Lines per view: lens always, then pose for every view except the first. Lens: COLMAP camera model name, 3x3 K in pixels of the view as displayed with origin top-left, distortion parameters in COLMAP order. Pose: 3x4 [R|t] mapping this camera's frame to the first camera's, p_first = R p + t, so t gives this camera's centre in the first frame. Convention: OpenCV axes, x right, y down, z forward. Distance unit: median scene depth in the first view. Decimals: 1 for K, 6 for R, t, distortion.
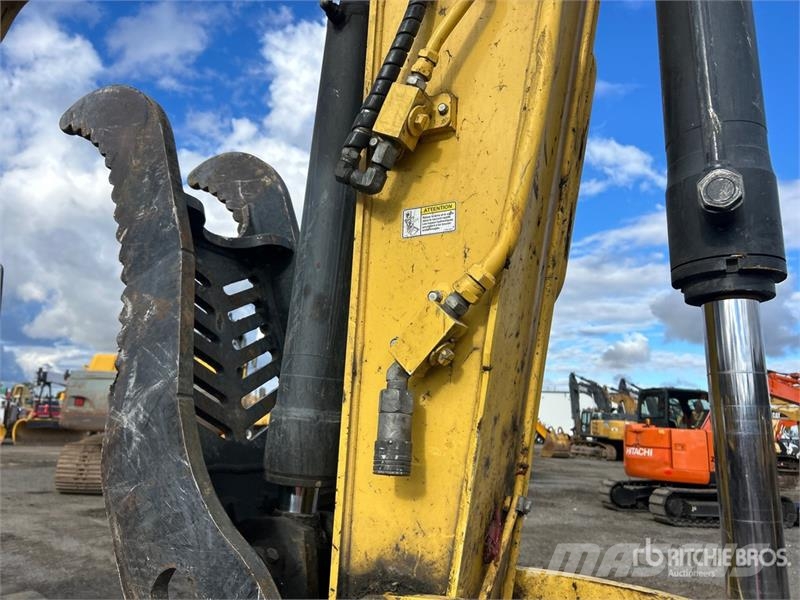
lens RADIAL K [[612.3, 0, 429.2], [0, 612.3, 275.3], [0, 0, 1]] dist [0.025852, -0.009755]
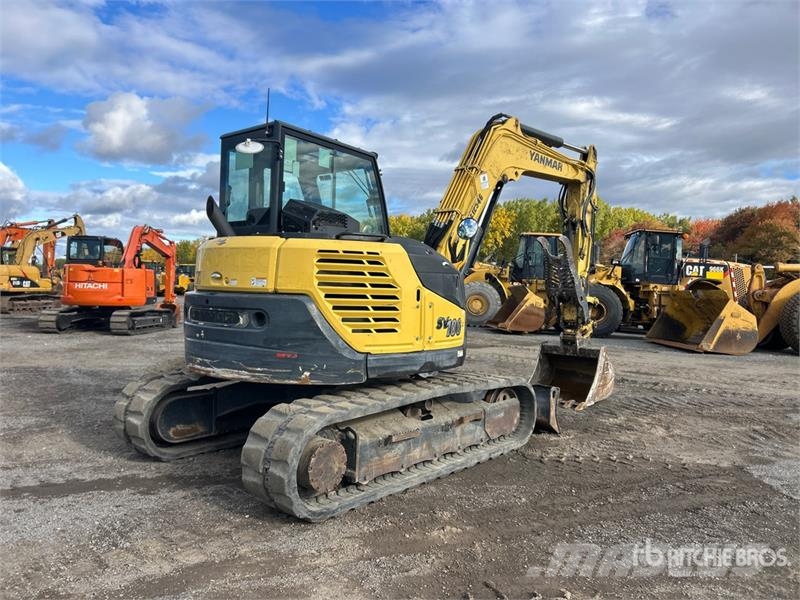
lens RADIAL K [[607.7, 0, 398.7], [0, 607.7, 289.8], [0, 0, 1]] dist [0.053911, -0.059157]
pose [[0.297499, -0.045342, 0.953645, -0.345729], [-0.237826, 0.963864, 0.120020, -0.004524], [-0.924626, -0.262508, 0.275966, 0.031113]]
